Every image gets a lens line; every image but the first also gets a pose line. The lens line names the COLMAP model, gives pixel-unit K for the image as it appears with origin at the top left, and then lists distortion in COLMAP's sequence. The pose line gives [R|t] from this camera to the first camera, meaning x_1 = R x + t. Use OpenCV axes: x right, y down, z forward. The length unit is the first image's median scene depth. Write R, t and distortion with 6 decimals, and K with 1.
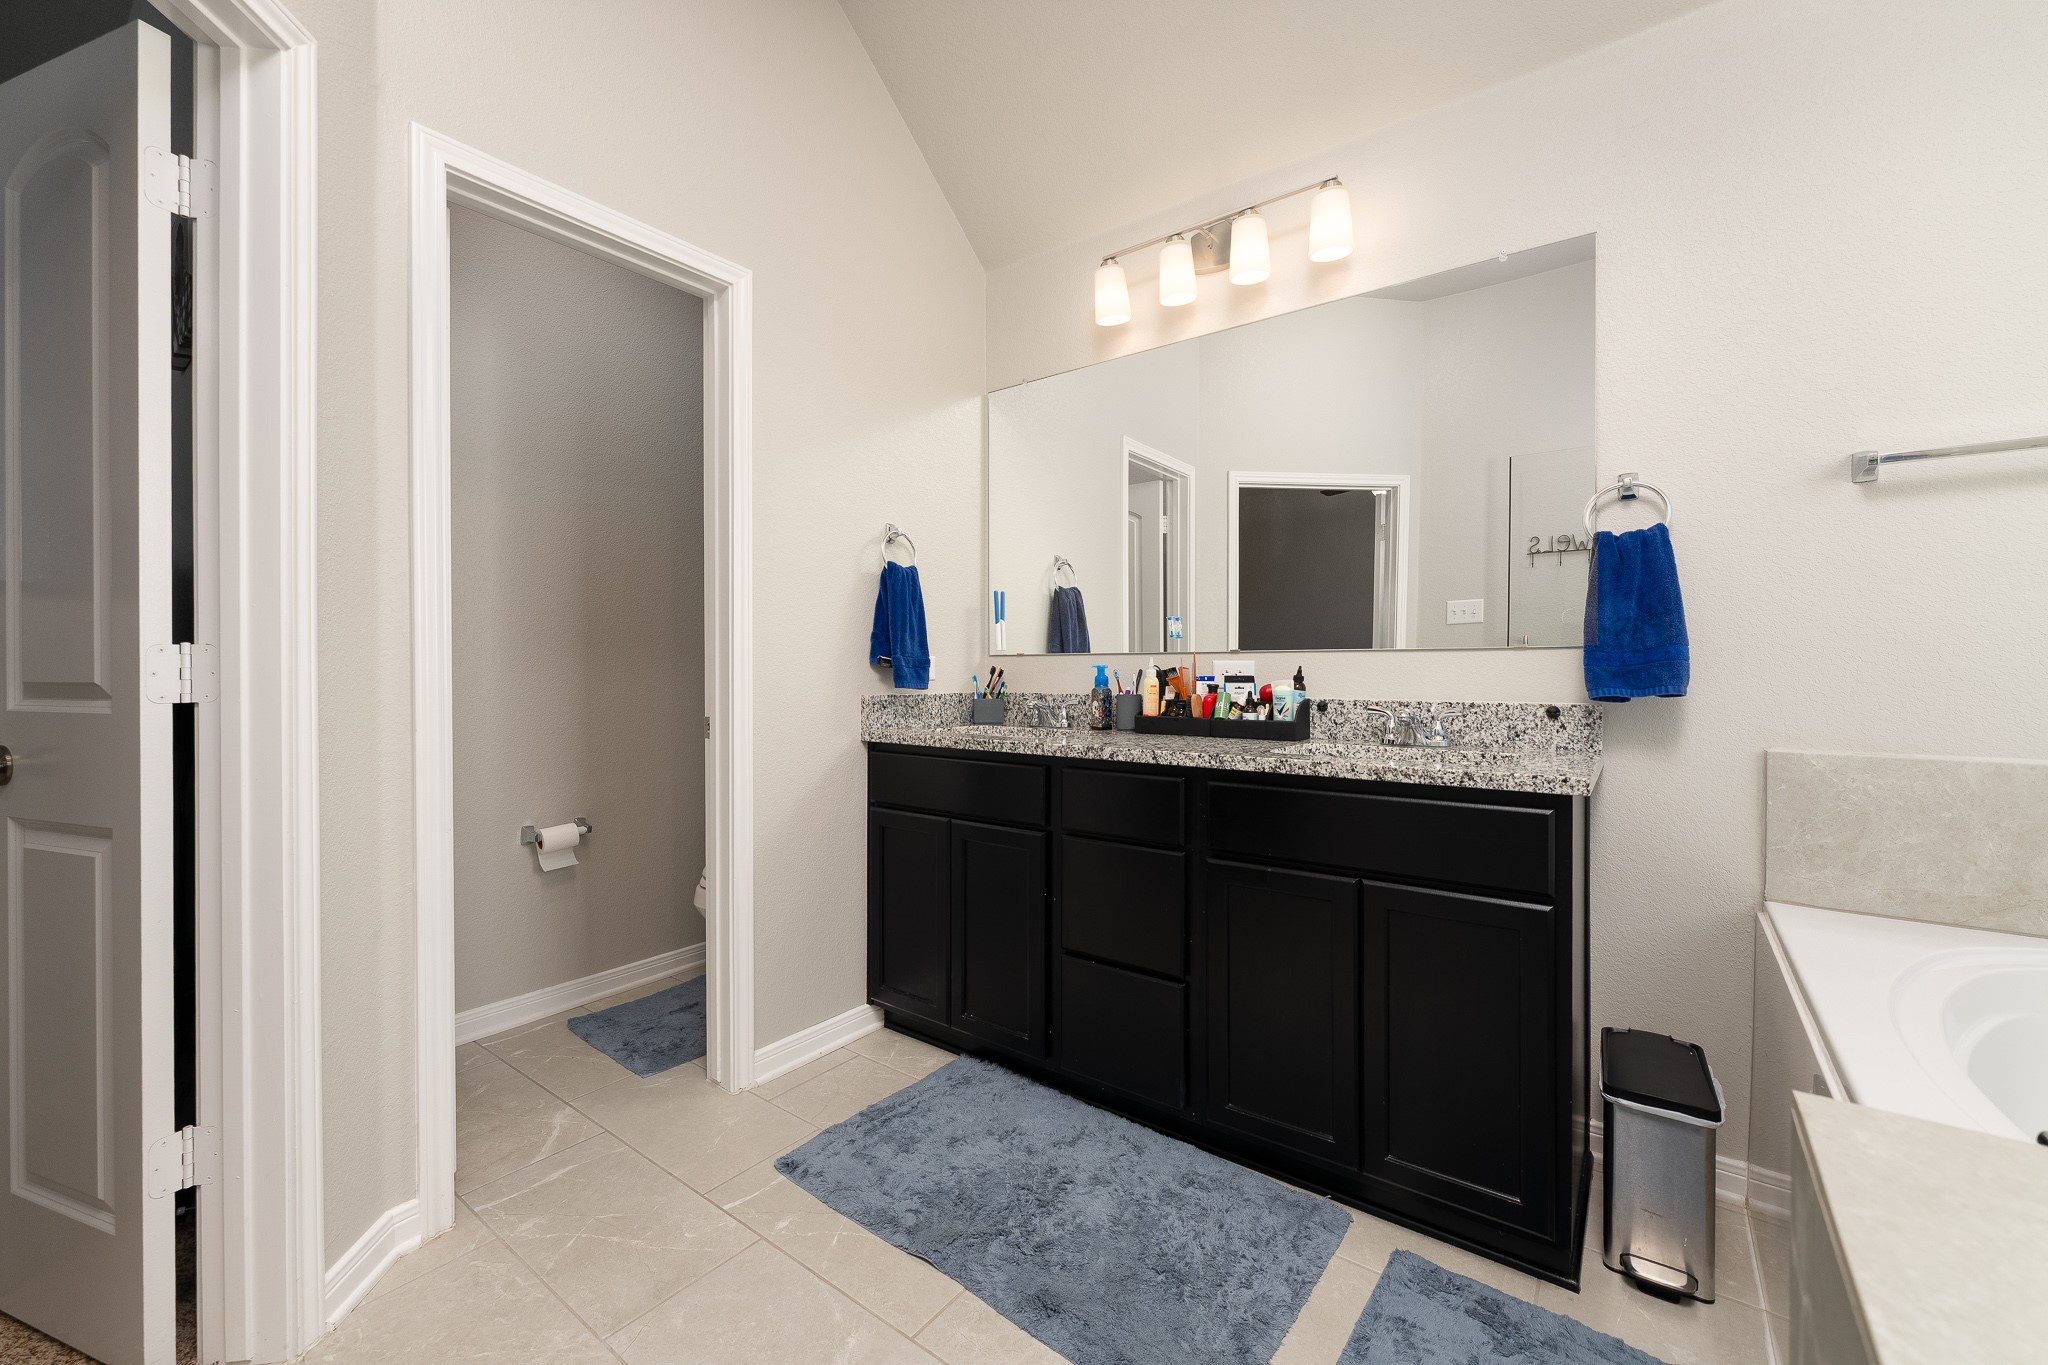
lens RADIAL K [[817.7, 0, 1030.1], [0, 817.7, 667.7], [0, 0, 1]] dist [0.000463, 0.000130]
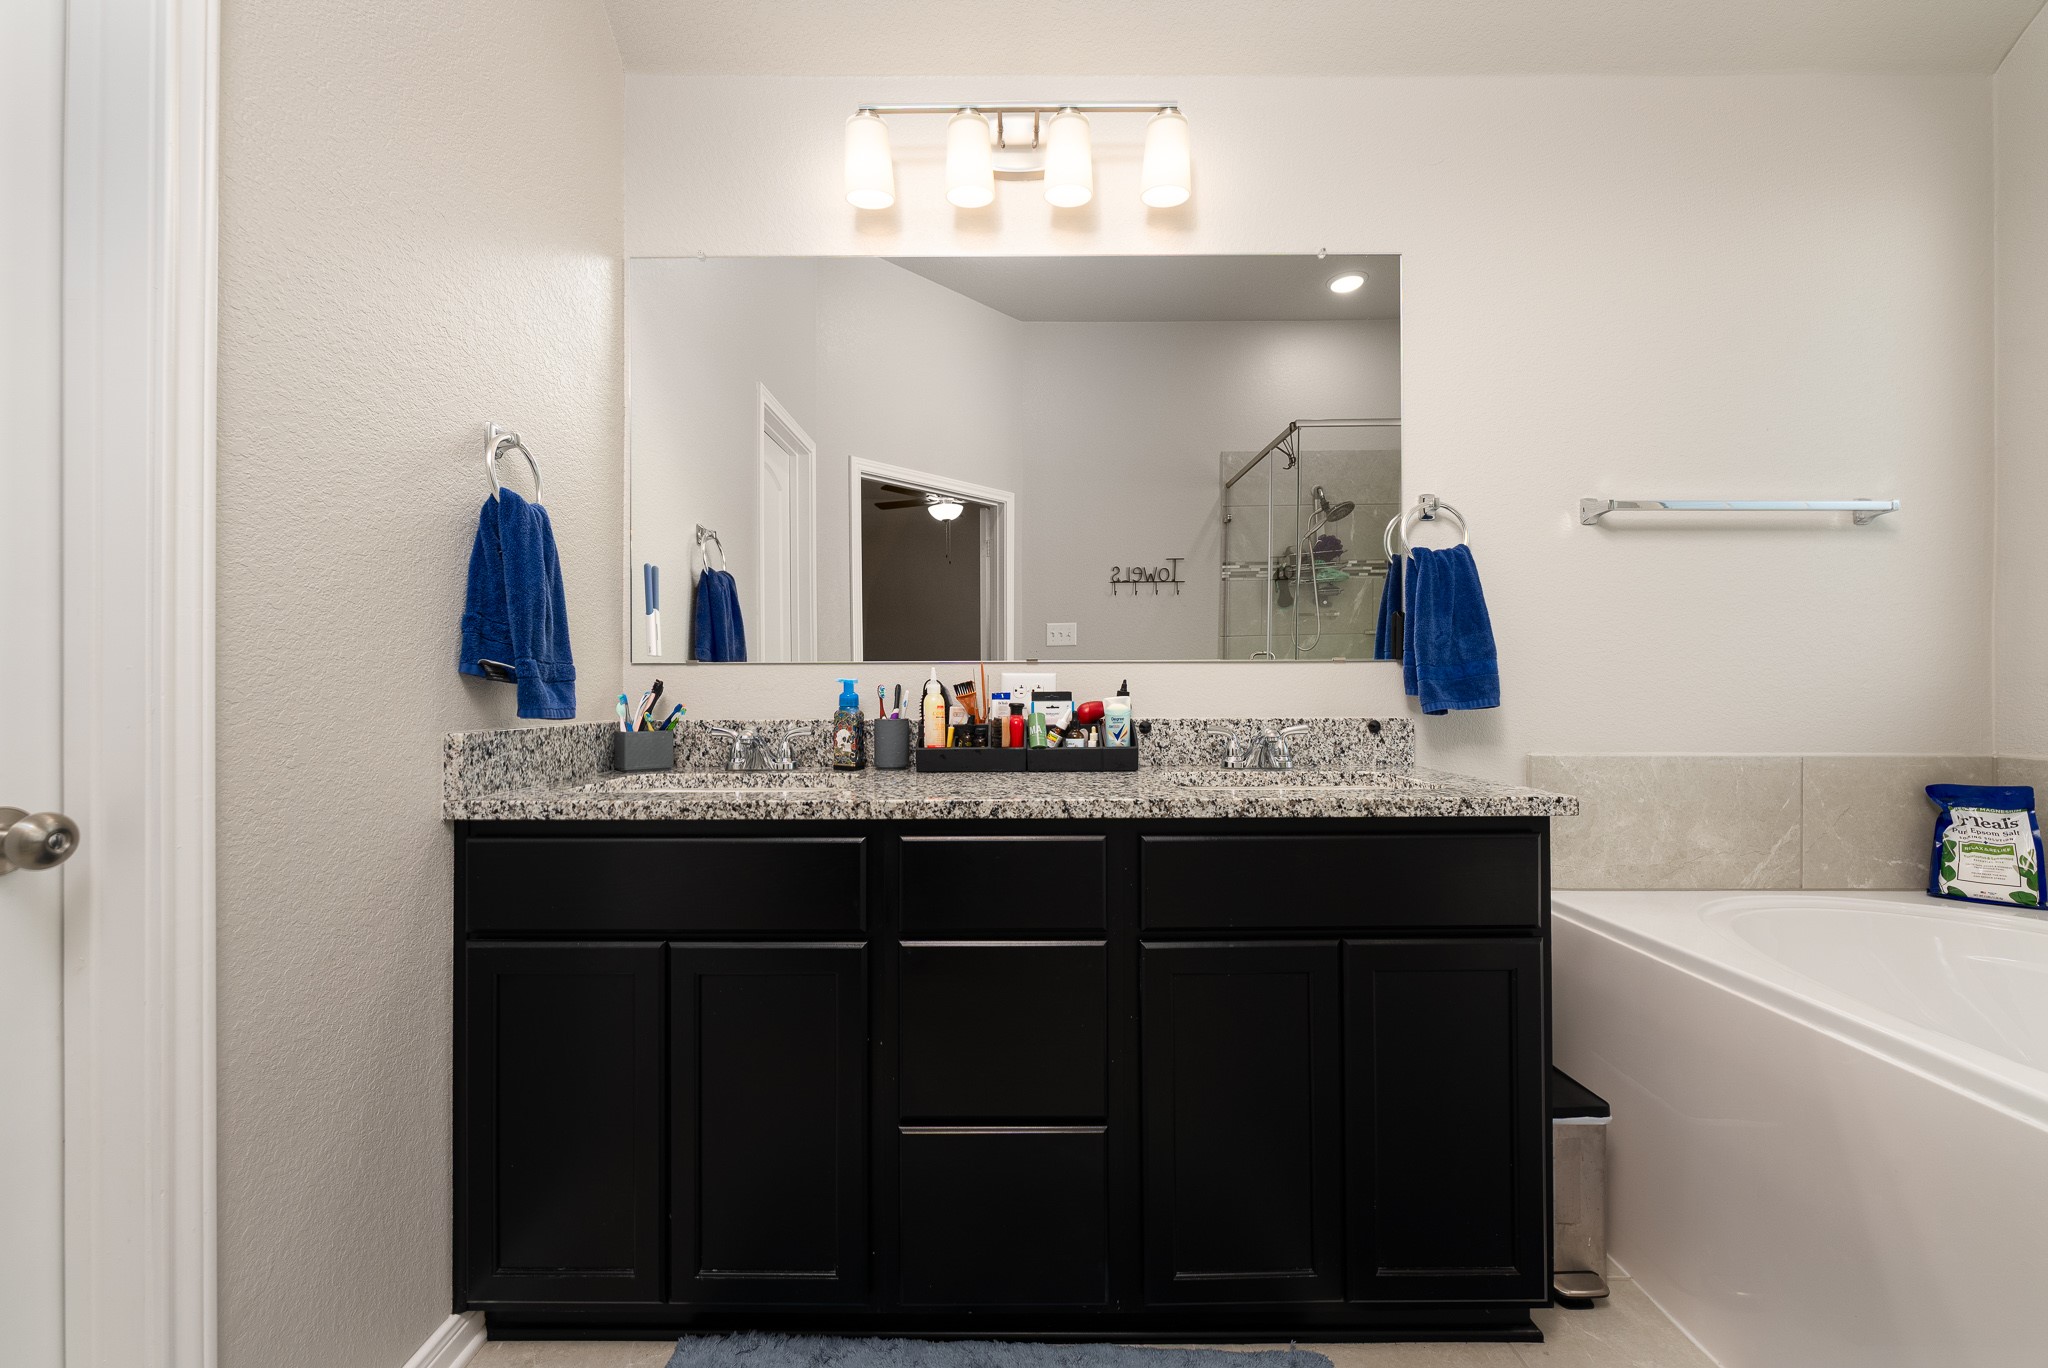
lens RADIAL K [[825.2, 0, 1021.6], [0, 825.2, 679.5], [0, 0, 1]] dist [0.000361, 0.000063]
pose [[0.800370, 0.002627, 0.599501, -0.258949], [0.001821, 0.999975, -0.006813, 0.003356], [-0.599504, 0.006544, 0.800345, 0.397387]]
